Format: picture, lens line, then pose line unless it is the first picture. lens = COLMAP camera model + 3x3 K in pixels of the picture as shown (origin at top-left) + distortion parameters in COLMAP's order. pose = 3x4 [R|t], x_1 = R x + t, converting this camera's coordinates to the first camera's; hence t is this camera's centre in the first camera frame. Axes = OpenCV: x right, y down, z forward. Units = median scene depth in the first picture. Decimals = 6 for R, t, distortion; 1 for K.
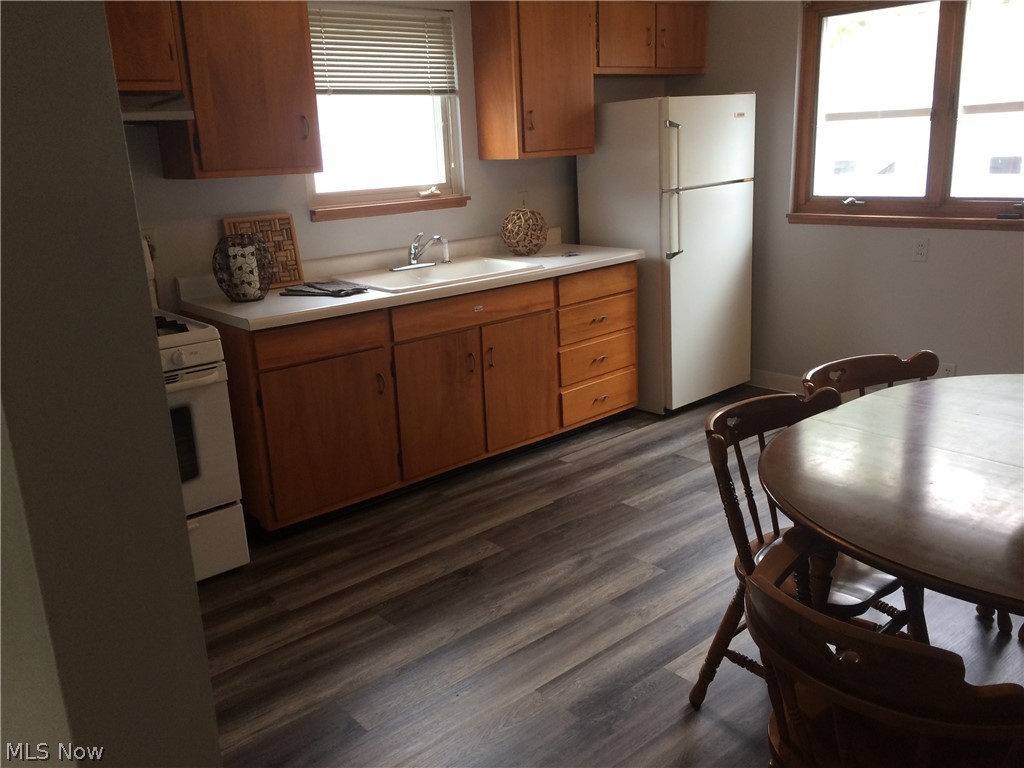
lens RADIAL K [[874.6, 0, 512.0], [0, 874.6, 384.0], [0, 0, 1]] dist [0.079329, -0.101833]
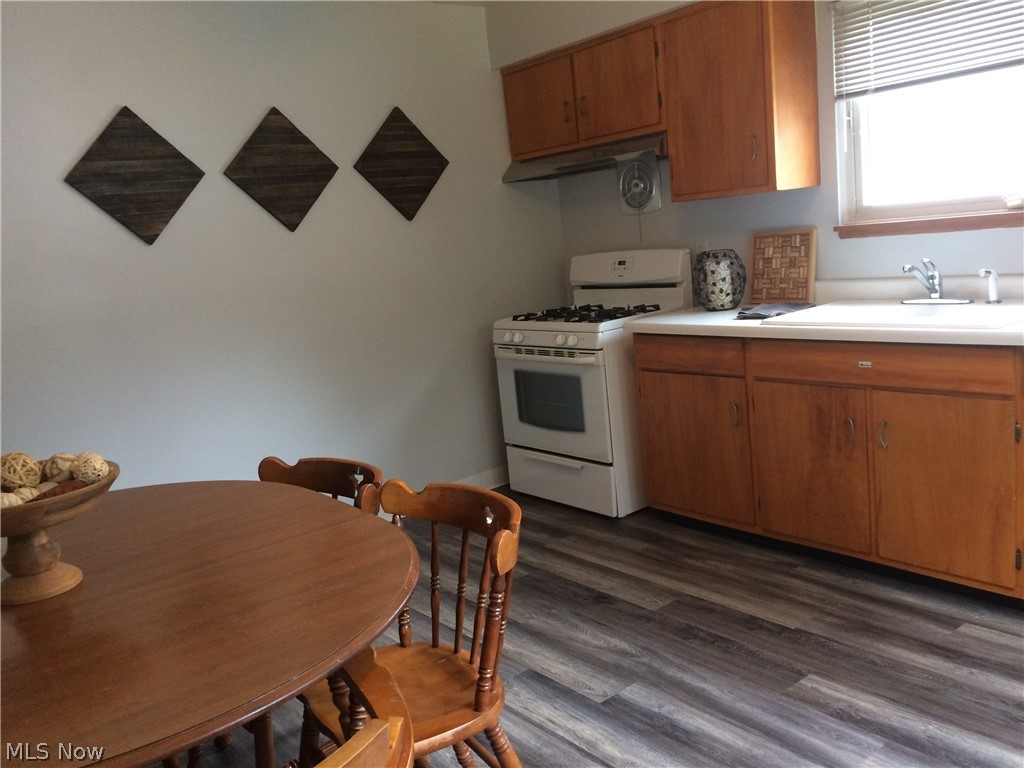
lens RADIAL K [[874.6, 0, 512.0], [0, 874.6, 384.0], [0, 0, 1]] dist [0.079329, -0.101833]
pose [[-0.038067, 0.219678, -0.974829, 0.758853], [-0.165439, 0.960688, 0.222952, -0.198781], [0.985485, 0.169762, -0.000227, 0.731202]]
